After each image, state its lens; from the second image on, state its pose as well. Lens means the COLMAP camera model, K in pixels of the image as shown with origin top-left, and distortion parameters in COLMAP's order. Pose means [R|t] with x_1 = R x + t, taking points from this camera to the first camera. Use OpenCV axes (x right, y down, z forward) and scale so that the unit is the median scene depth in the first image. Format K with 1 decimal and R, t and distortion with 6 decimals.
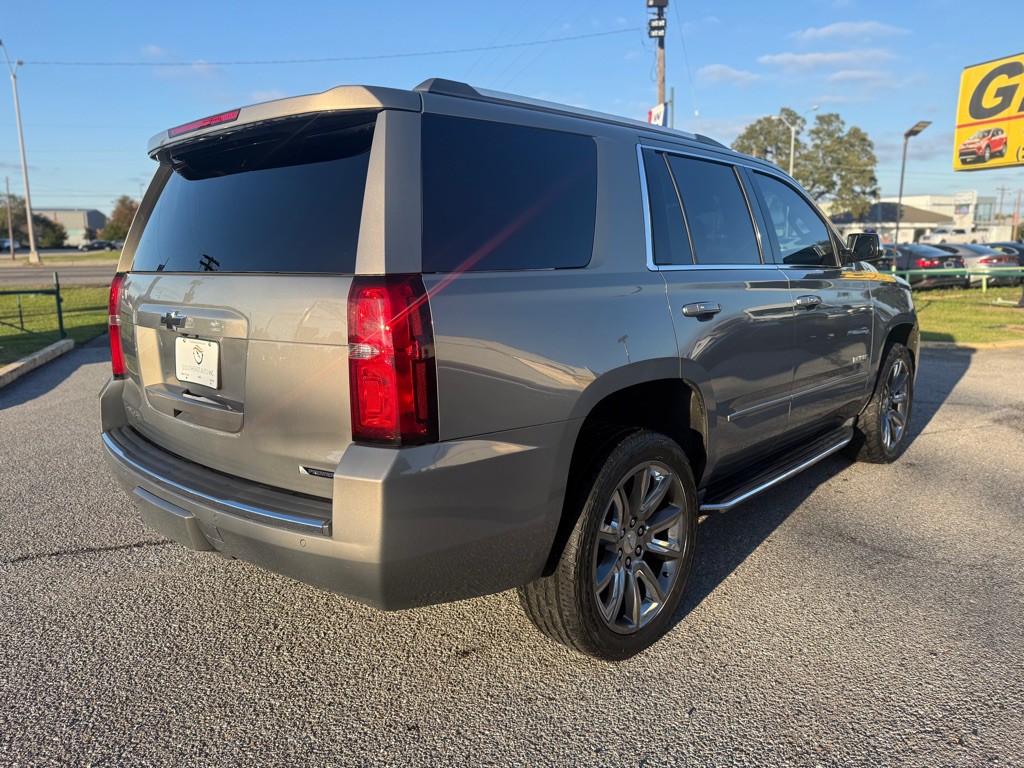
lens RADIAL K [[731.1, 0, 521.3], [0, 731.1, 384.6], [0, 0, 1]] dist [0.004756, -0.002888]
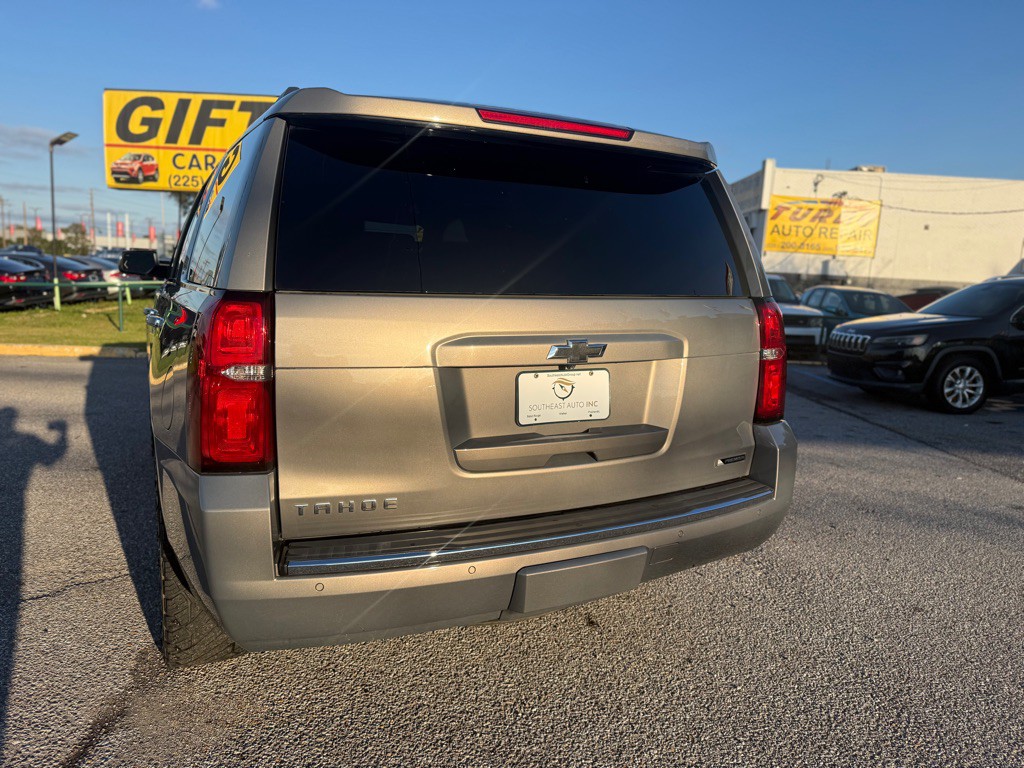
lens RADIAL K [[731.1, 0, 521.3], [0, 731.1, 384.6], [0, 0, 1]] dist [0.004756, -0.002888]
pose [[0.361869, -0.117626, 0.924778, -0.189842], [0.132223, 0.988455, 0.073986, -0.017371], [-0.922804, 0.095503, 0.373244, 0.107725]]
